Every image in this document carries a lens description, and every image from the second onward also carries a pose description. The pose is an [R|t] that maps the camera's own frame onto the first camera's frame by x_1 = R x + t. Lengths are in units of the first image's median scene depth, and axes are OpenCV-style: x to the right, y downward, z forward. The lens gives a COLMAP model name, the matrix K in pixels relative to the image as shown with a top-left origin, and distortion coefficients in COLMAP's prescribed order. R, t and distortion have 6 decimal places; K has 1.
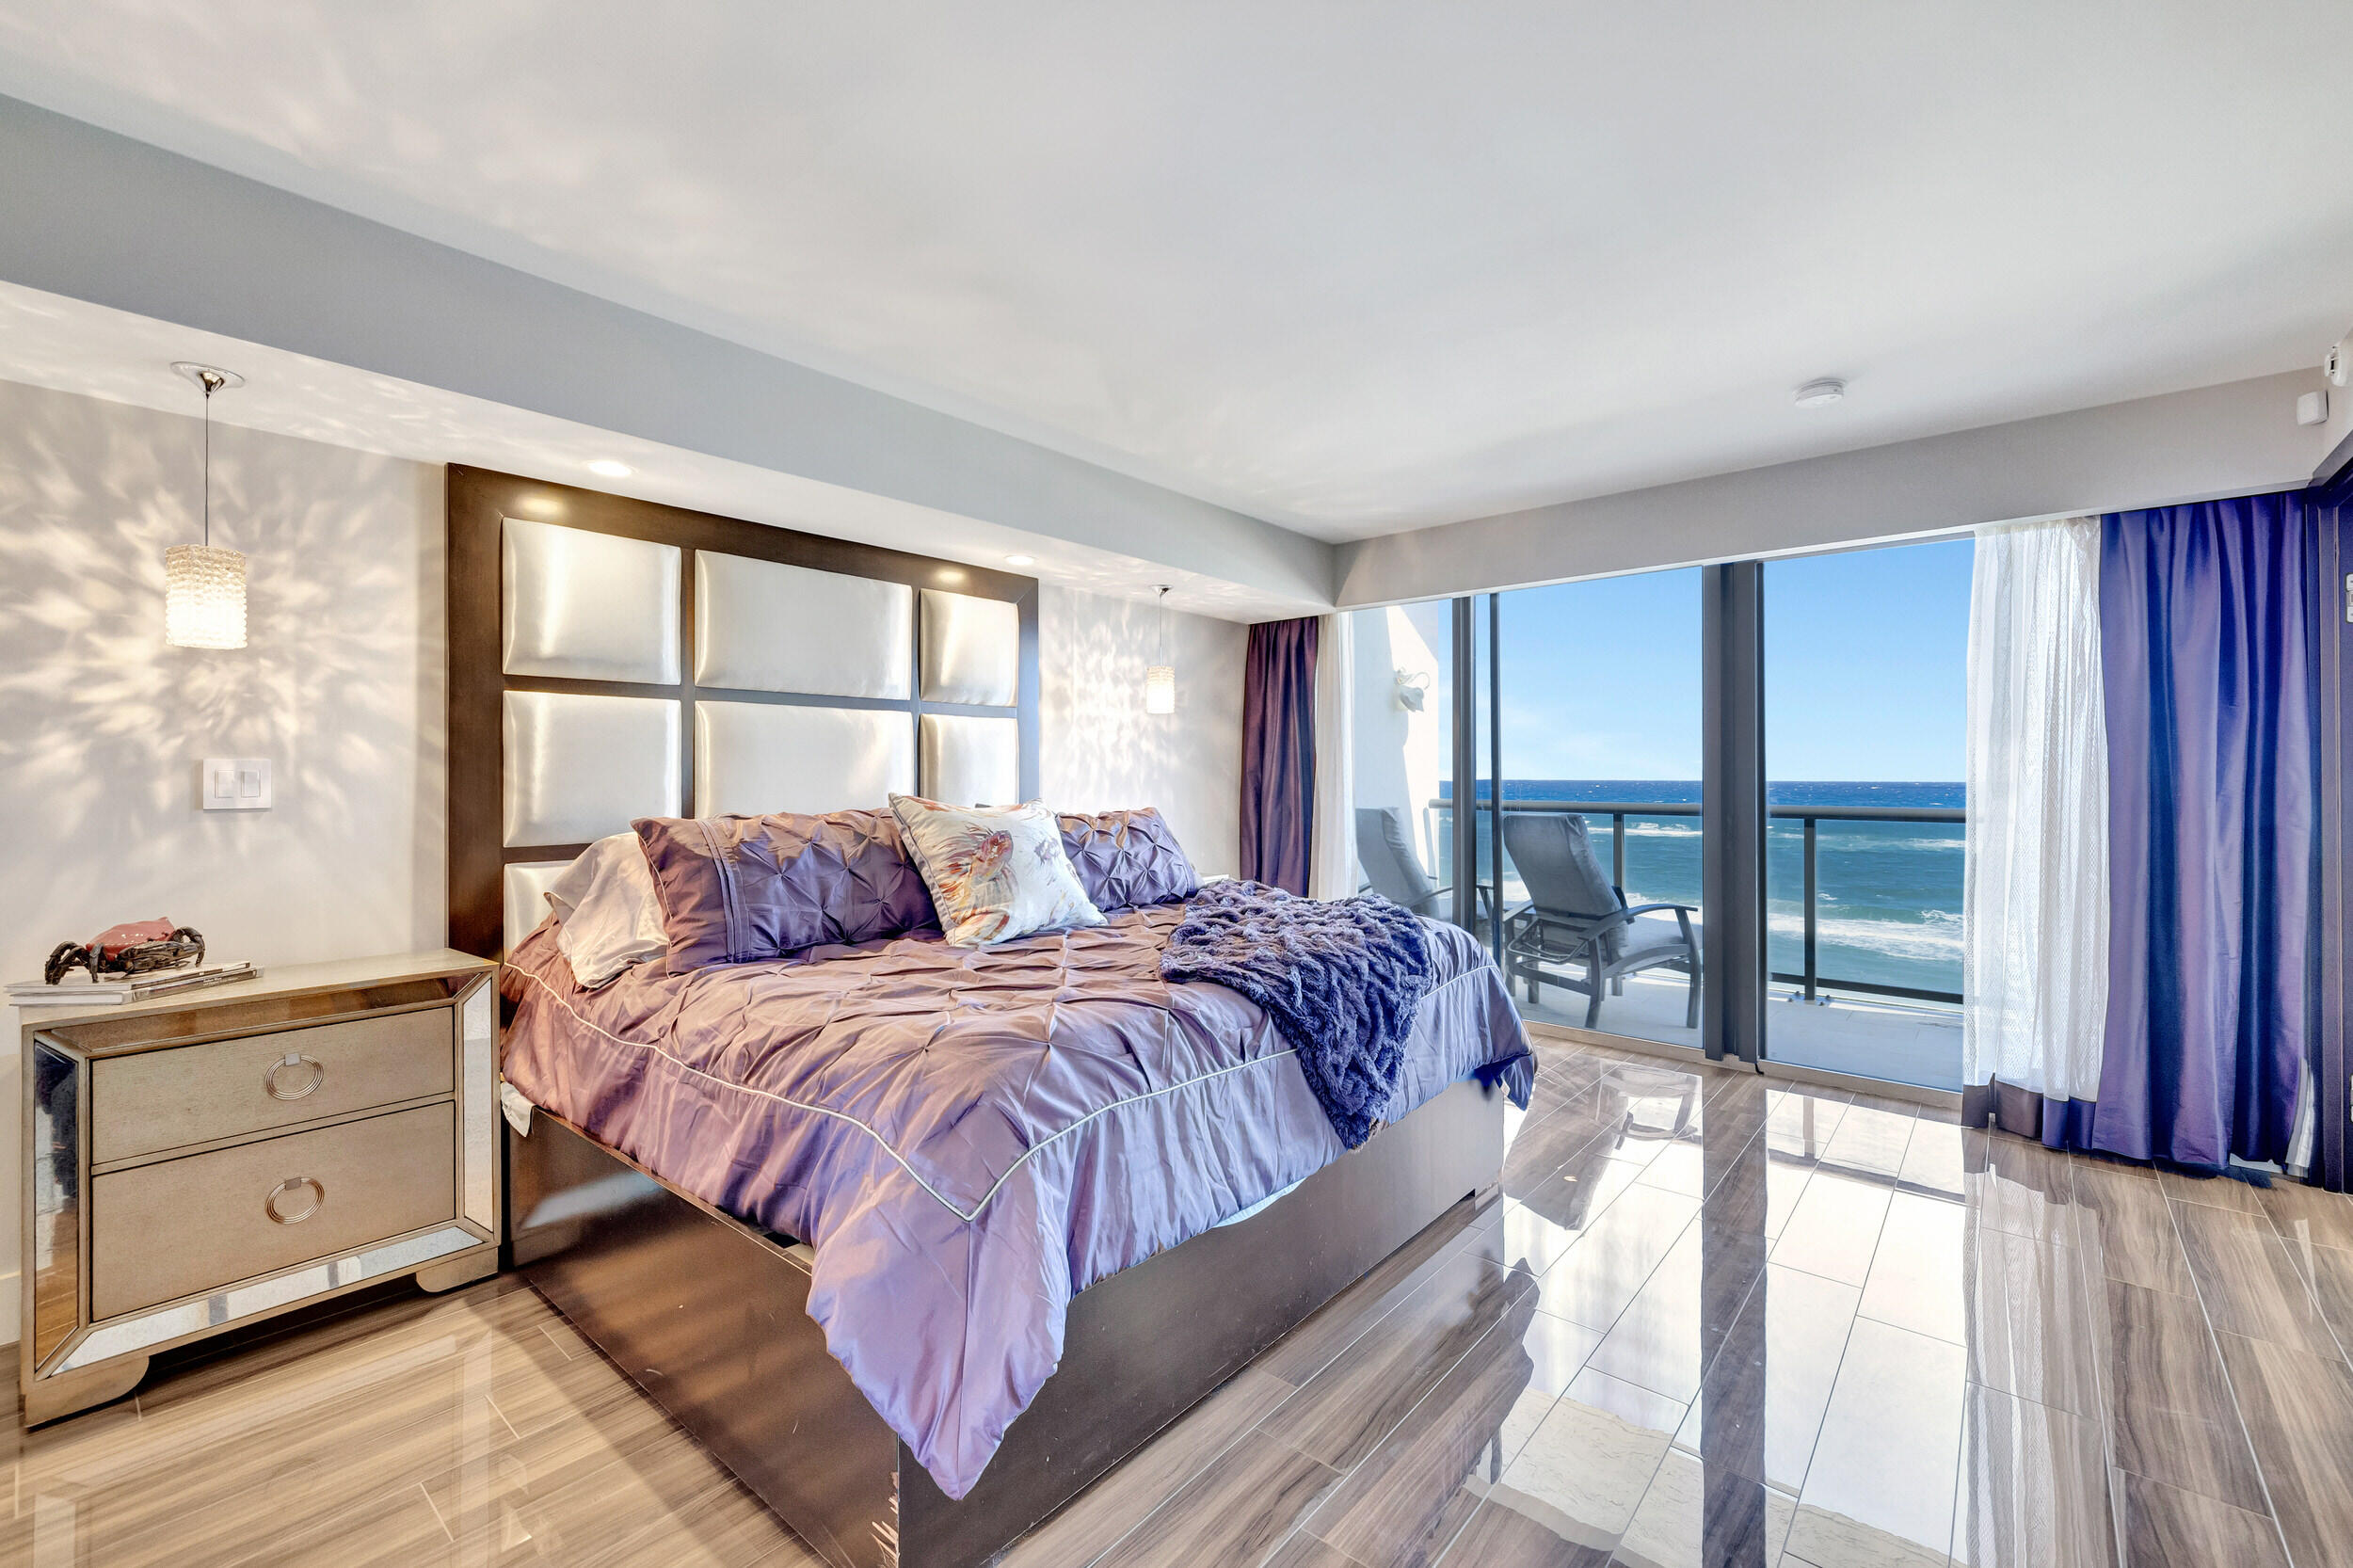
lens RADIAL K [[988.0, 0, 1164.2], [0, 988.0, 778.5], [0, 0, 1]] dist [0.000673, 0.000629]
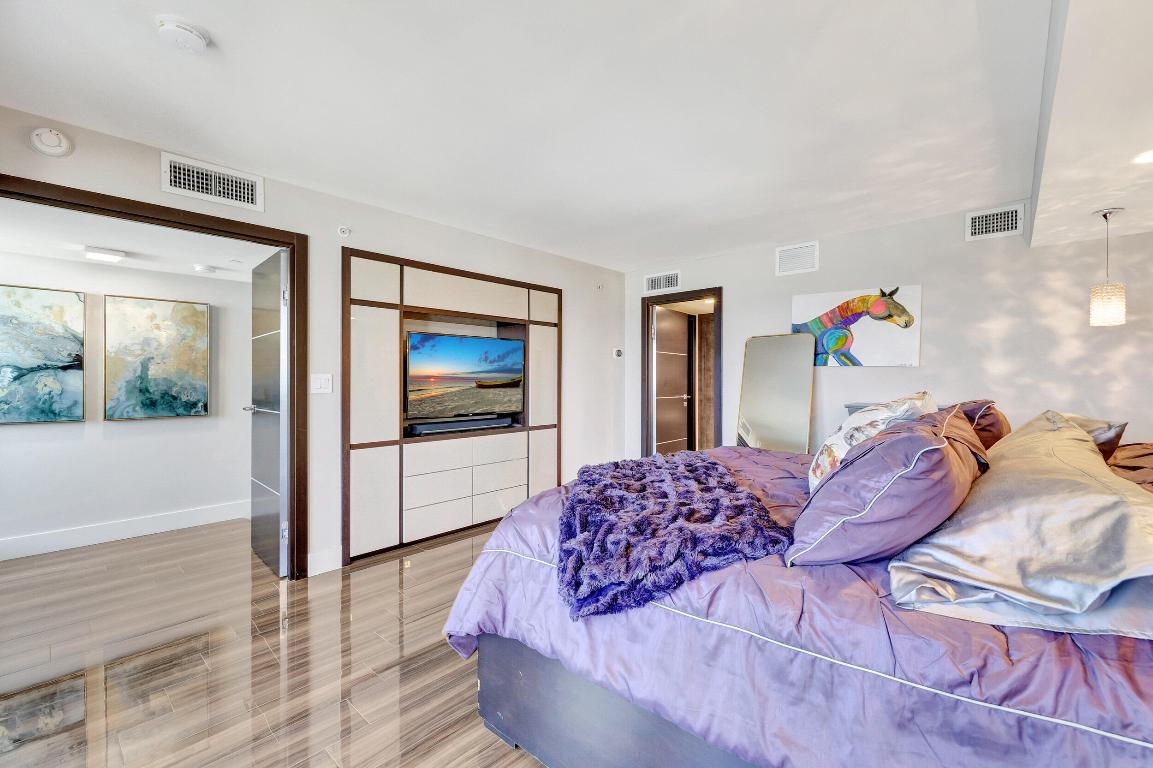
lens RADIAL K [[484.2, 0, 572.0], [0, 484.2, 380.2], [0, 0, 1]] dist [0.000673, 0.000629]
pose [[-0.999673, -0.004006, 0.025267, 0.144918], [-0.003791, 0.999956, 0.008539, -0.001869], [-0.025300, 0.008440, -0.999644, 1.045035]]
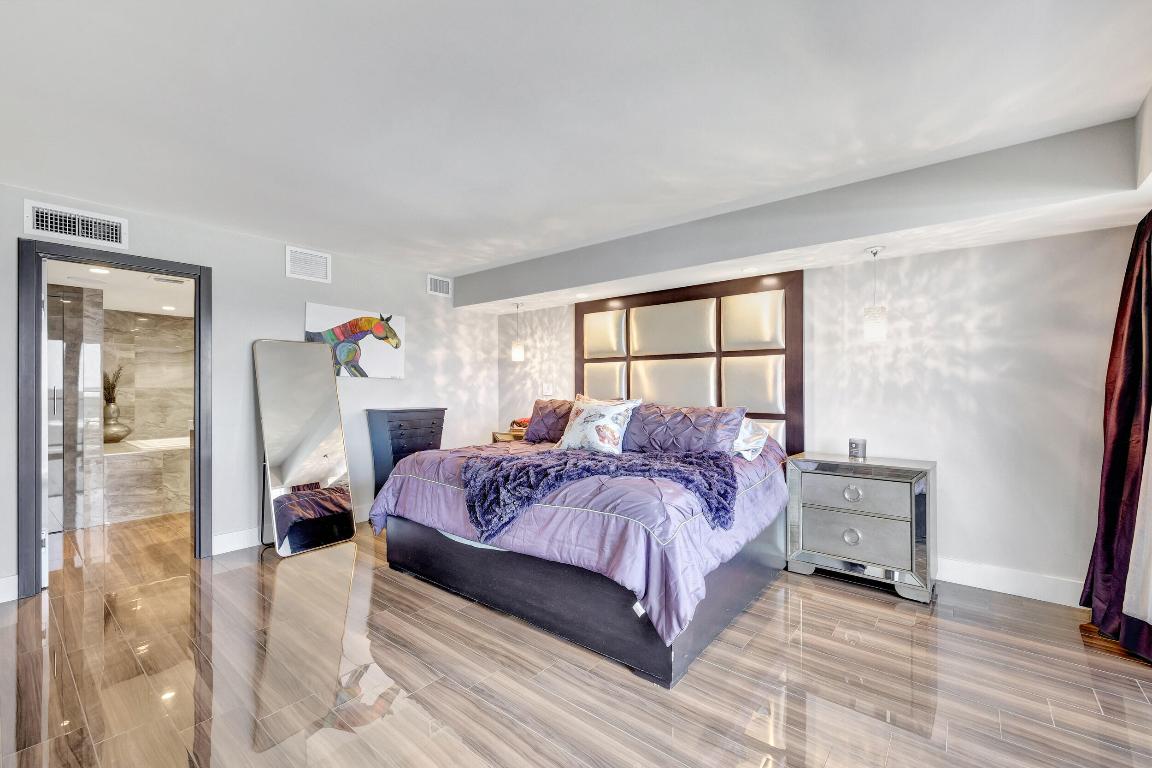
lens RADIAL K [[483.7, 0, 567.8], [0, 483.7, 384.6], [0, 0, 1]] dist [0.000673, 0.000629]
pose [[0.020958, -0.009816, -0.999732, 0.655548], [-0.003480, 0.999945, -0.009891, 0.002135], [0.999774, 0.003686, 0.020922, 0.563602]]
